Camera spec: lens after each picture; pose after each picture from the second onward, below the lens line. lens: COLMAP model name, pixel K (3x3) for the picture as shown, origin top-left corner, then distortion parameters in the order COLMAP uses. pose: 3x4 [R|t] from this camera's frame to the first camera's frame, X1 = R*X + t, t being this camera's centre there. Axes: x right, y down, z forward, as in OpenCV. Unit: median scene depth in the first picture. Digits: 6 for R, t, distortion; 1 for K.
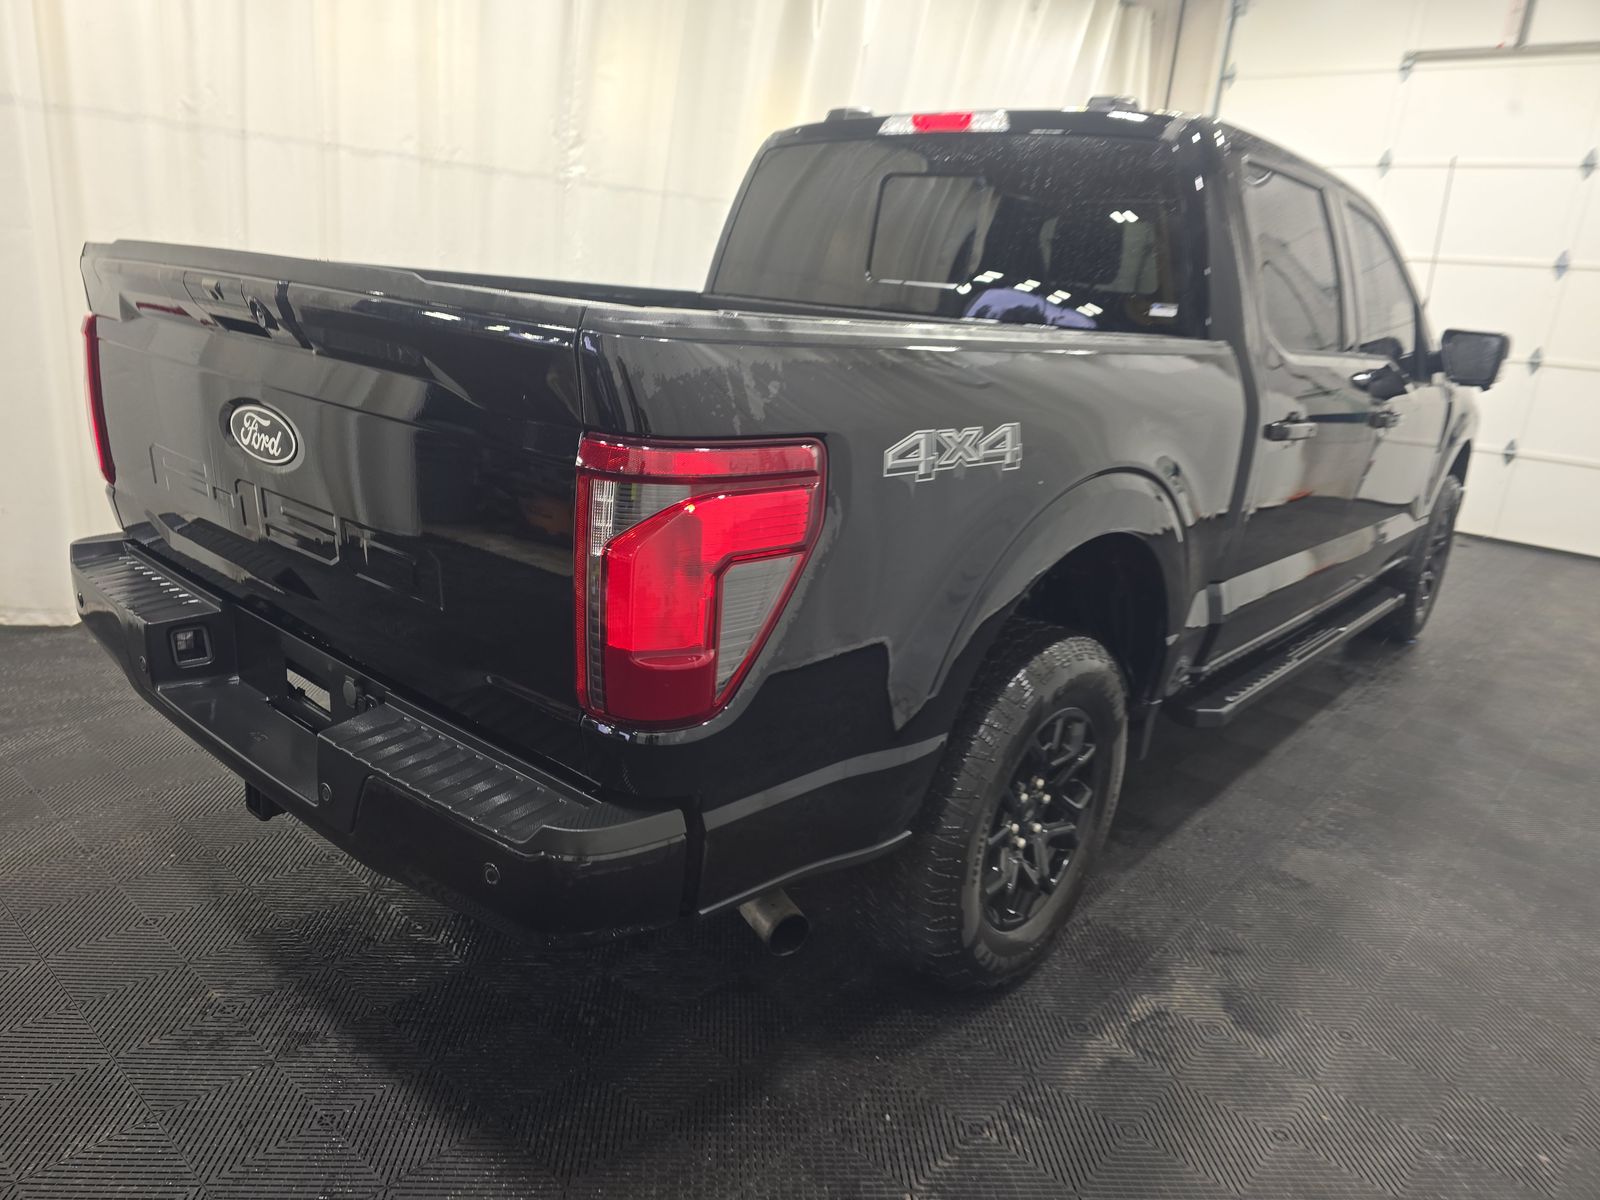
lens RADIAL K [[1089.3, 0, 800.0], [0, 1089.3, 600.0], [0, 0, 1]] dist [0.049604, -0.044515]
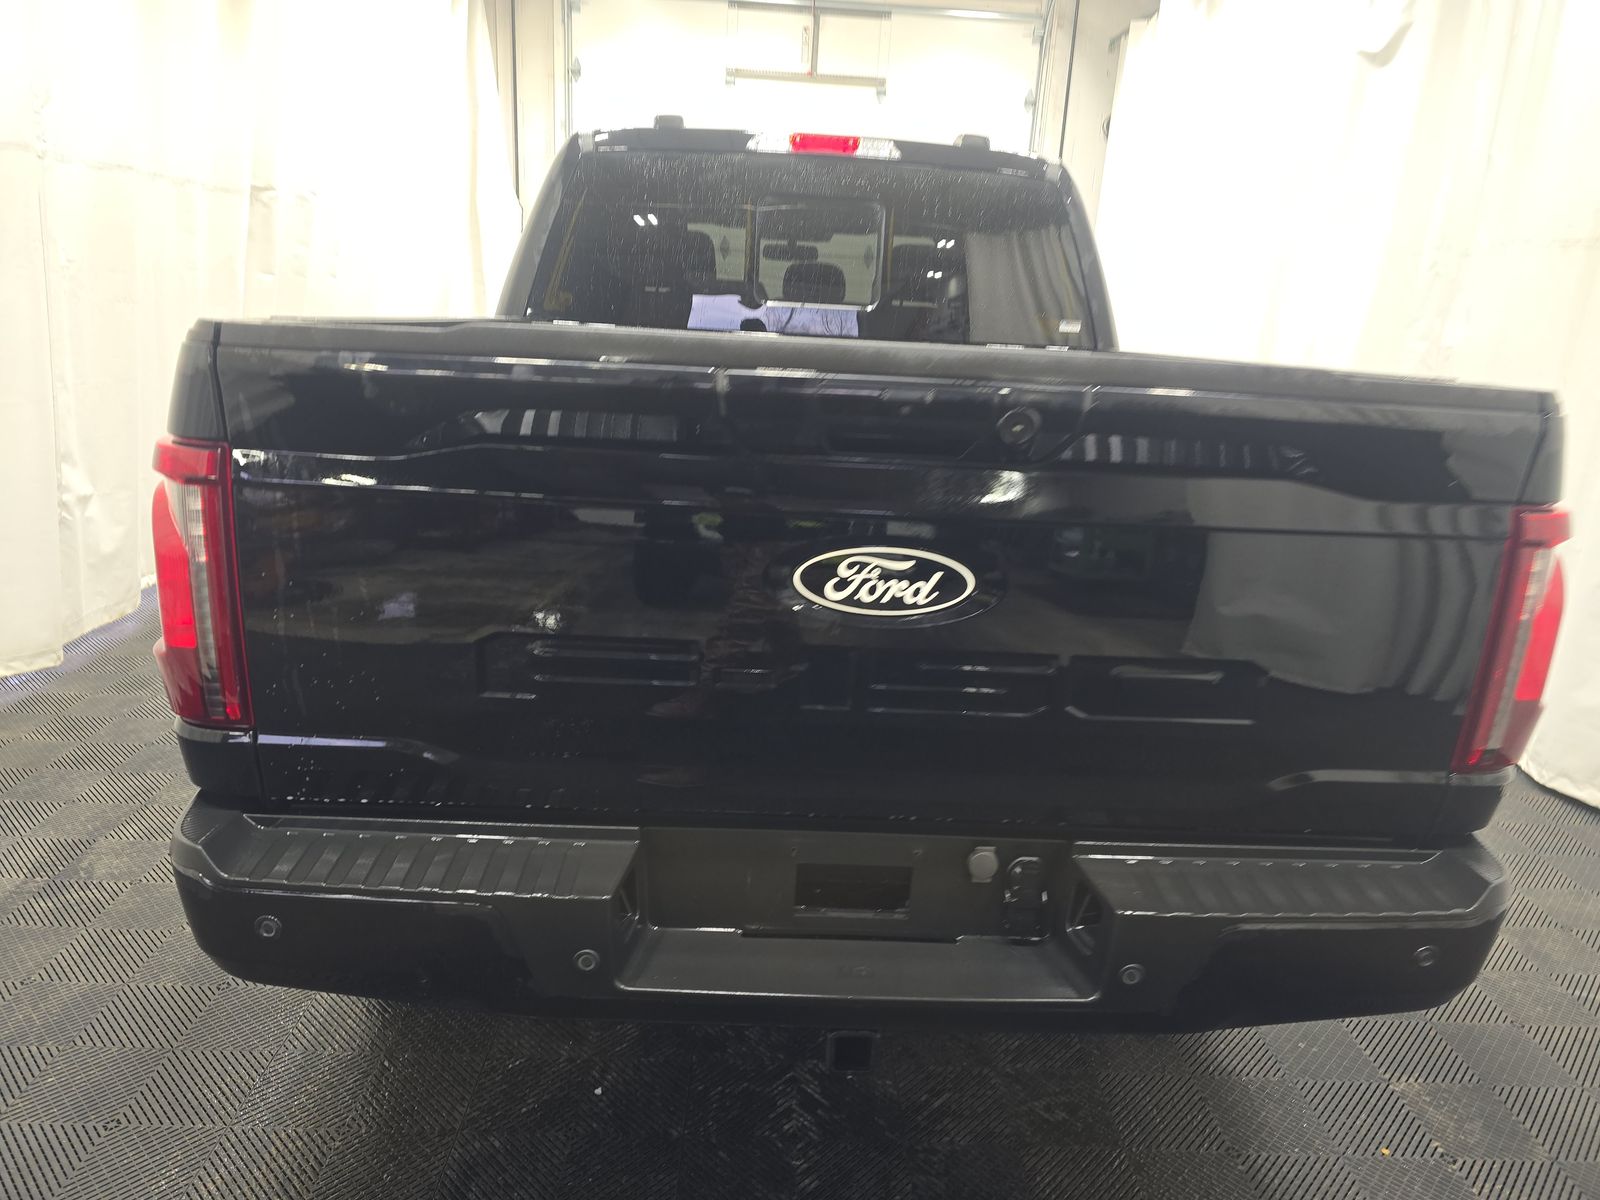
lens RADIAL K [[1089.3, 0, 800.0], [0, 1089.3, 600.0], [0, 0, 1]] dist [0.049604, -0.044515]
pose [[0.729005, -0.214988, 0.649871, -0.635877], [0.197739, 0.975063, 0.100749, -0.140109], [-0.655325, 0.055059, 0.753338, 0.294963]]
